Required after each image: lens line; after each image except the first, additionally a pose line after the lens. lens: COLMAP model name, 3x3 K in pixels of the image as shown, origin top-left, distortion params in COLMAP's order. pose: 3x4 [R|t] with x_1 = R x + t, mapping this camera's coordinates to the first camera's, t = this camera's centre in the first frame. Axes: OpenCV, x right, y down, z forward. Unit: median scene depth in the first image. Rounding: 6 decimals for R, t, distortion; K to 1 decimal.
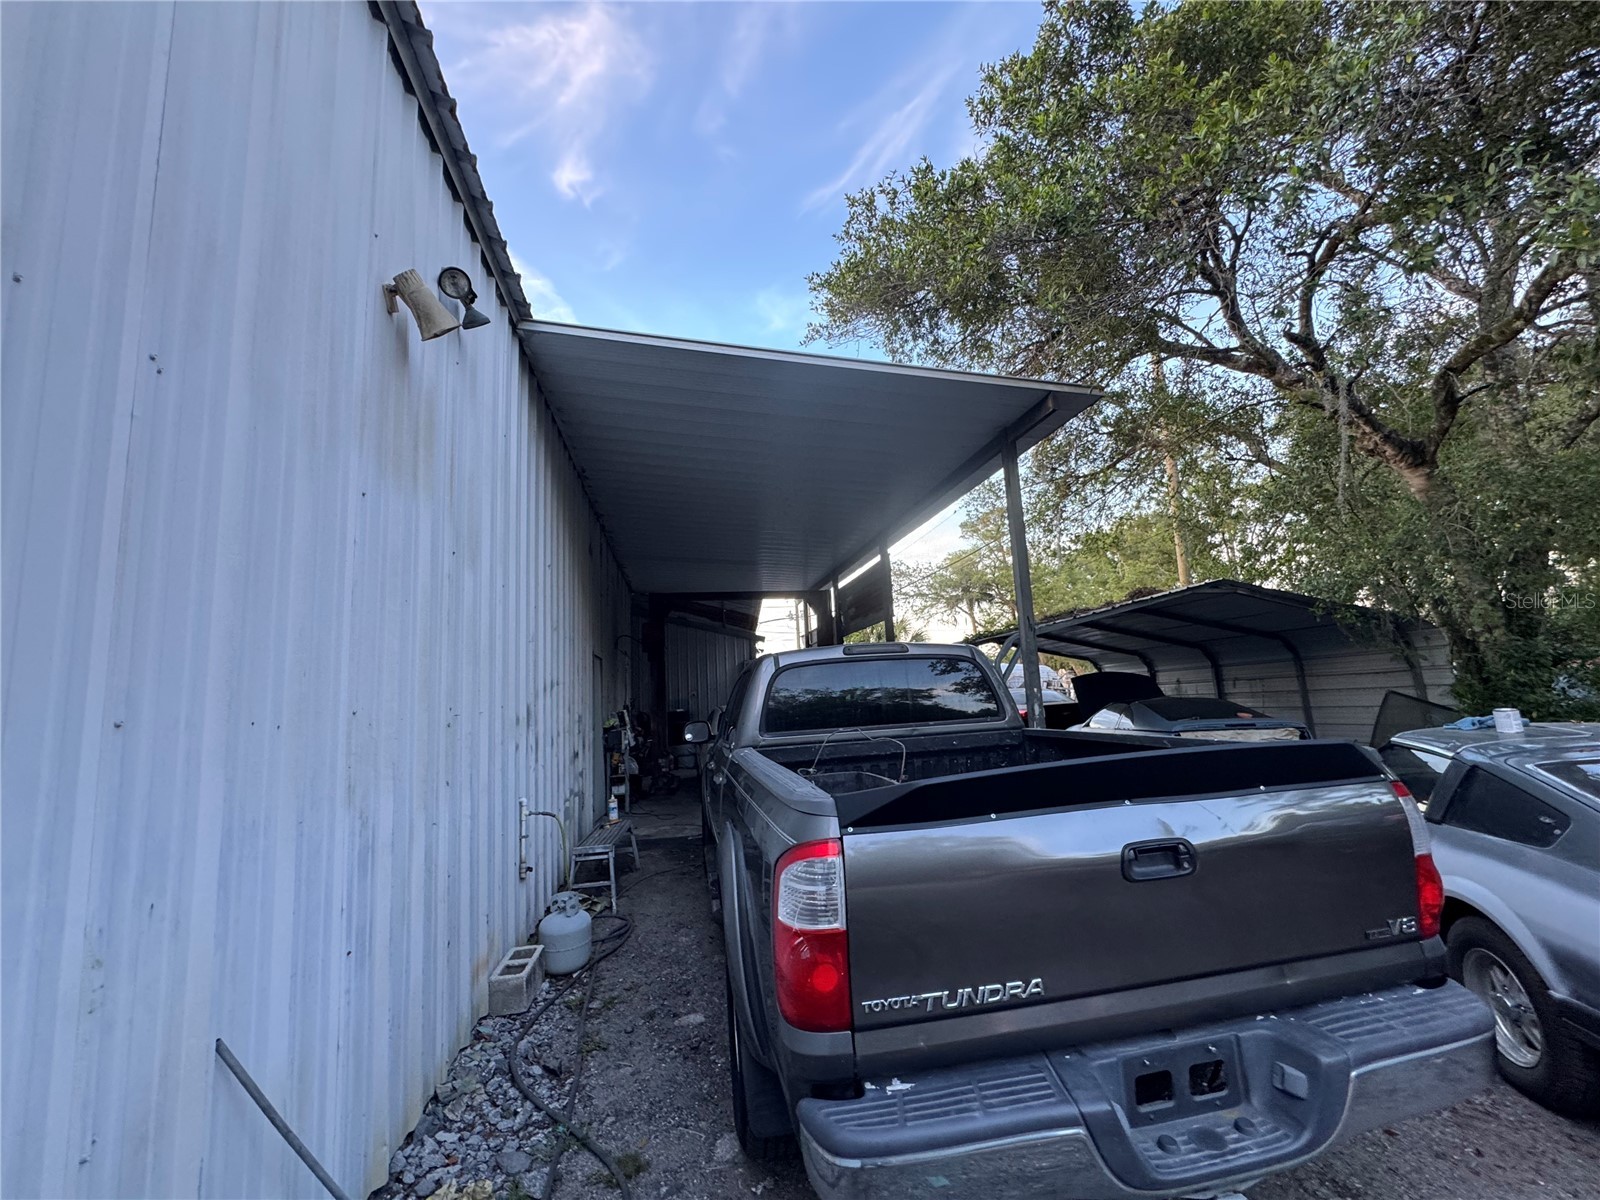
lens RADIAL K [[639.6, 0, 805.8], [0, 639.6, 598.9], [0, 0, 1]] dist [-0.008958, 0.002105]
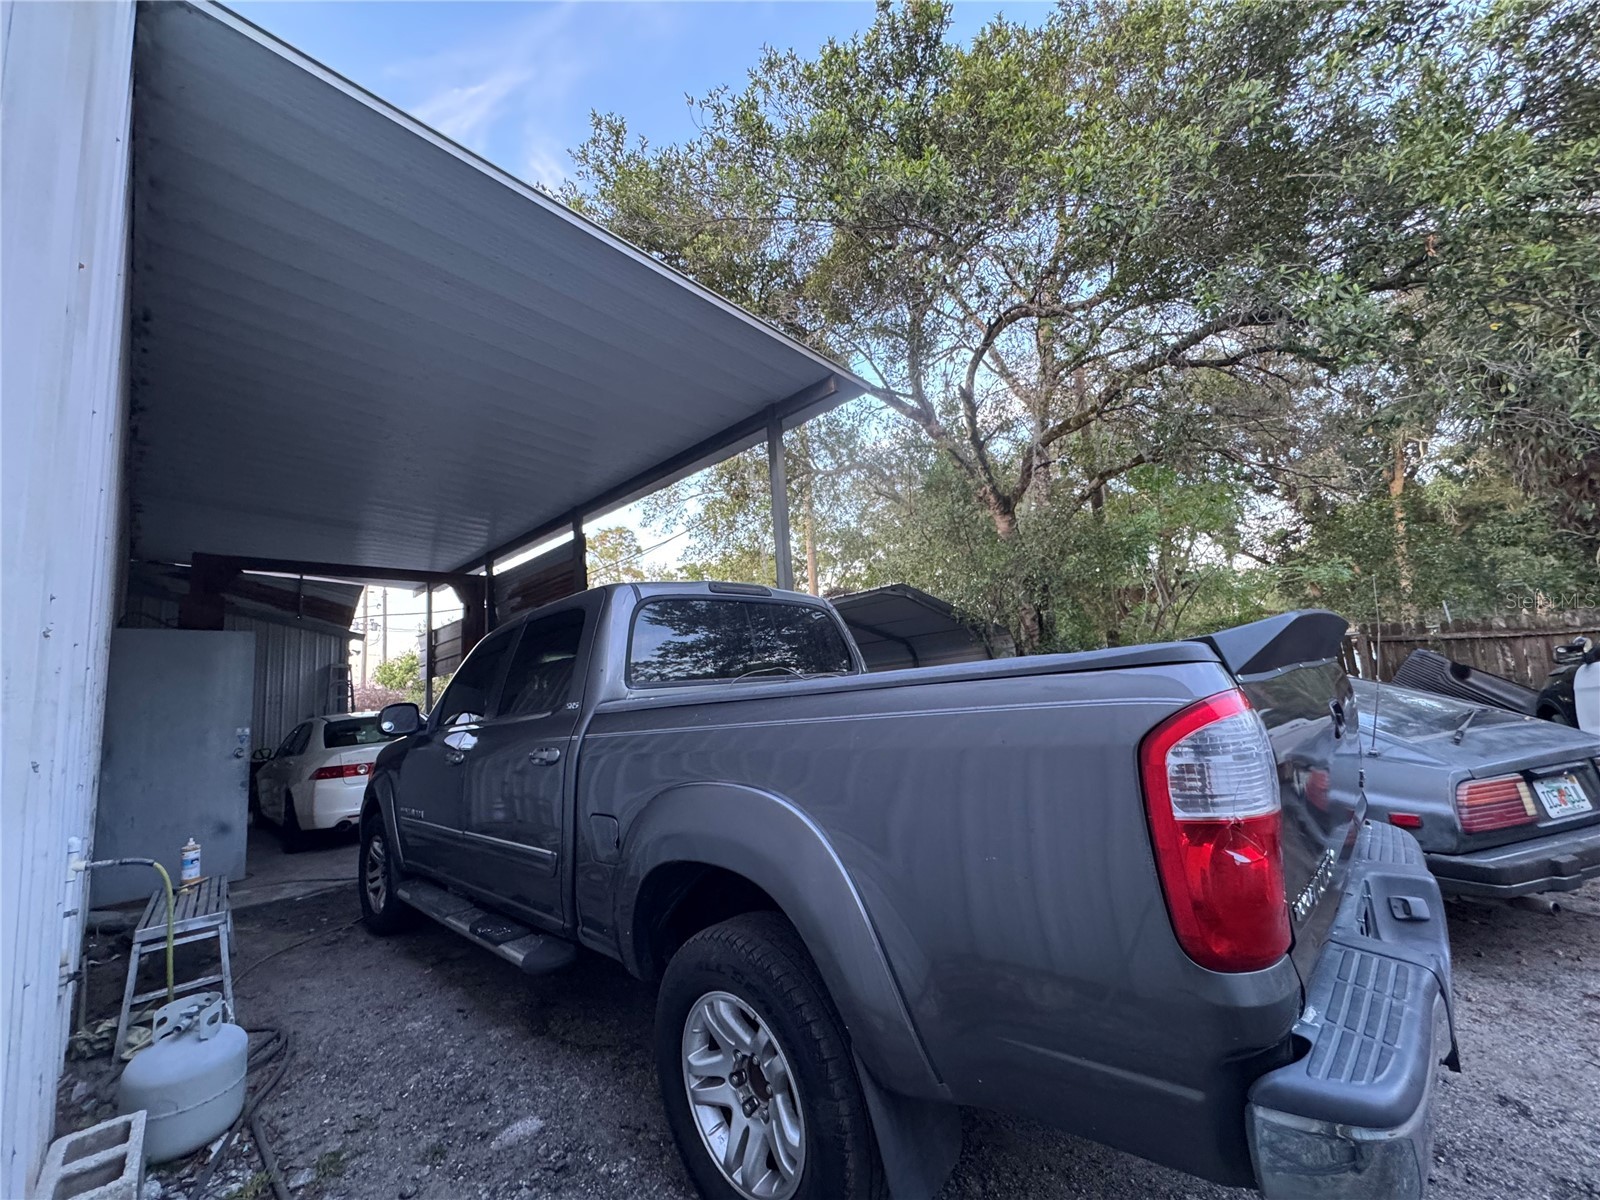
lens RADIAL K [[639.6, 0, 807.4], [0, 639.6, 597.6], [0, 0, 1]] dist [-0.008958, 0.002105]
pose [[0.819282, 0.072235, 0.568822, -0.204698], [-0.050581, 0.997270, -0.053792, 0.091002], [-0.571155, 0.015299, 0.820700, 0.186287]]
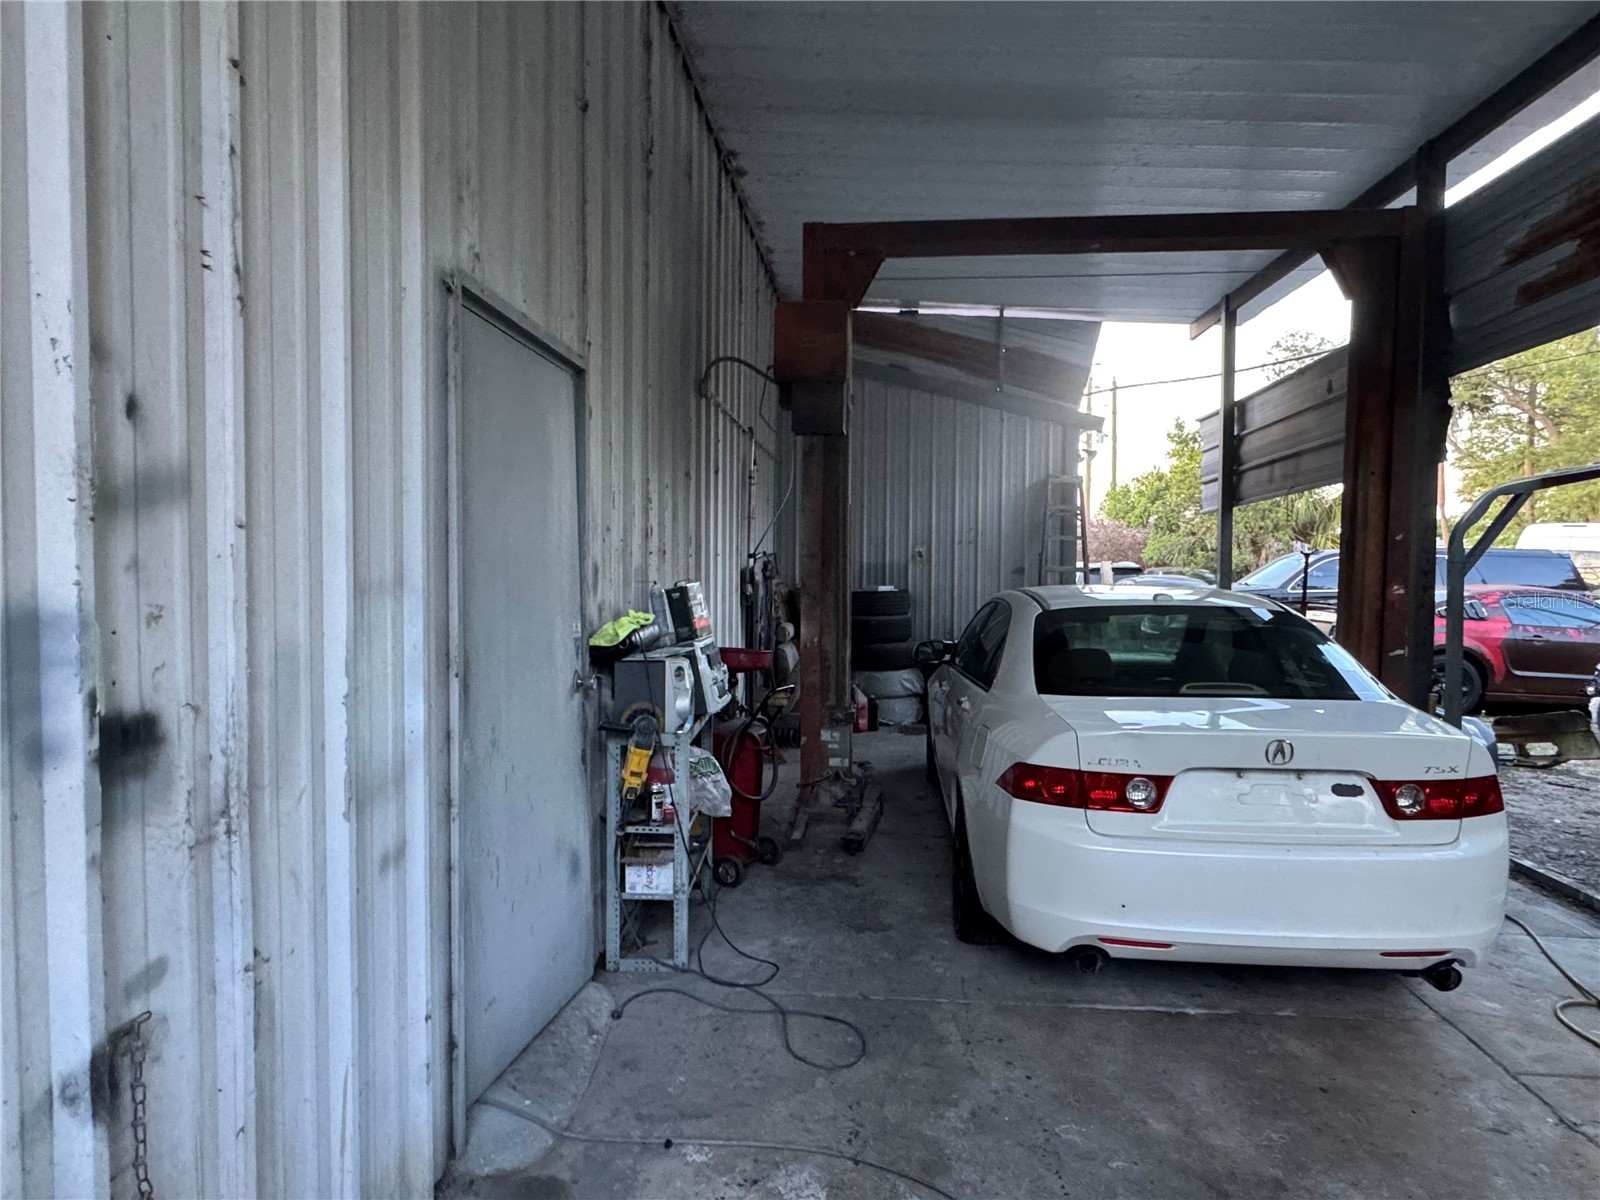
lens RADIAL K [[926.2, 0, 798.6], [0, 926.2, 598.9], [0, 0, 1]] dist [-0.003127, -0.000932]
pose [[0.957458, 0.068620, -0.280294, -0.232055], [-0.015058, 0.981873, 0.188941, 0.193820], [0.288178, -0.176682, 0.941136, 1.169482]]
